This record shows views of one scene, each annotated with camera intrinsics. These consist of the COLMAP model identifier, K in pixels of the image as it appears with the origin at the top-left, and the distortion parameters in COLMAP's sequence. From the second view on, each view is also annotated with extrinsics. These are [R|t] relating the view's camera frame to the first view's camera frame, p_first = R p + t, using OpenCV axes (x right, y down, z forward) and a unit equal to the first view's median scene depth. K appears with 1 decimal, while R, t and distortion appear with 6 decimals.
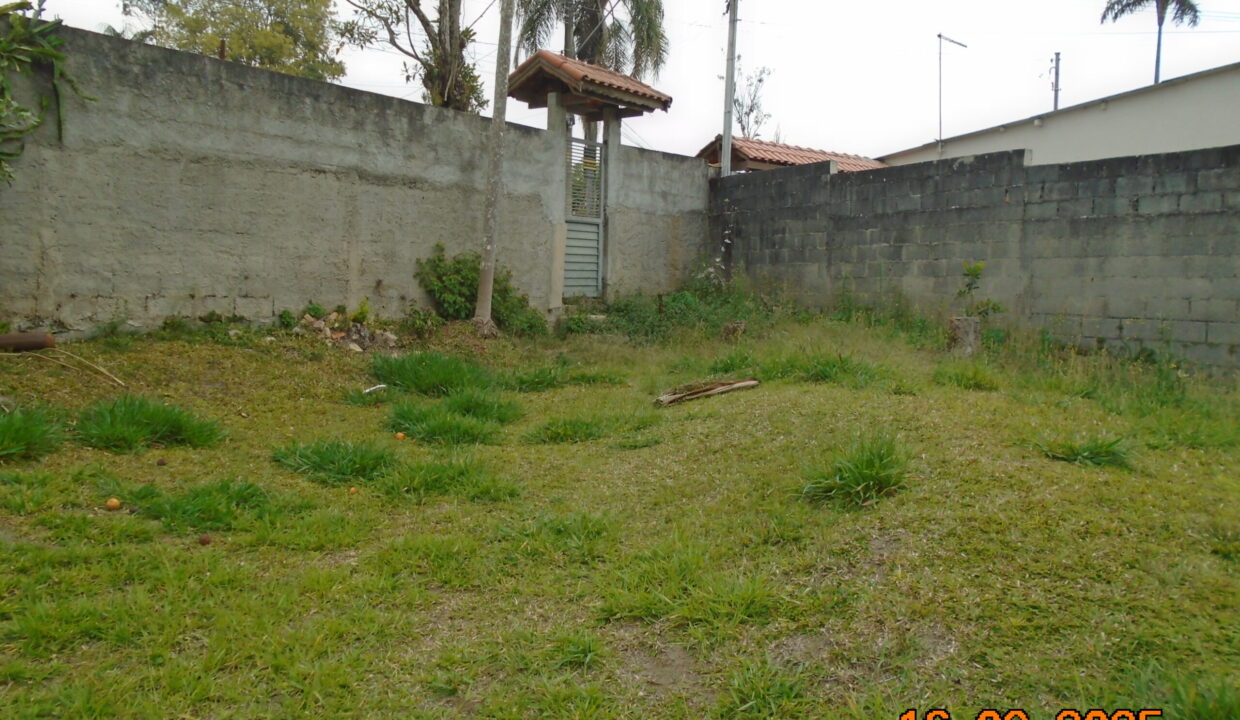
lens RADIAL K [[934.1, 0, 614.7], [0, 934.1, 356.1], [0, 0, 1]] dist [-0.029799, 0.018137]
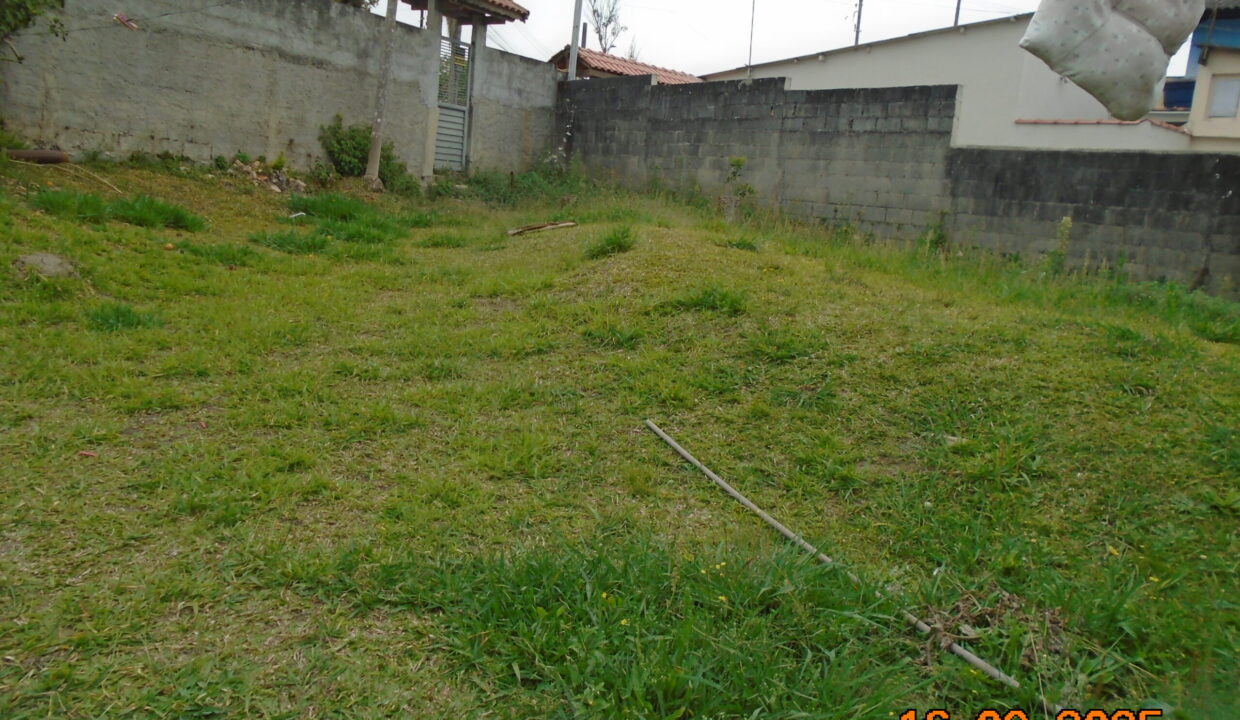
lens RADIAL K [[934.1, 0, 614.7], [0, 934.1, 356.1], [0, 0, 1]] dist [-0.029799, 0.018137]
pose [[0.986285, 0.038734, 0.160441, -0.008393], [-0.053997, 0.994304, 0.091894, 0.068895], [-0.155968, -0.099297, 0.982758, -0.330106]]
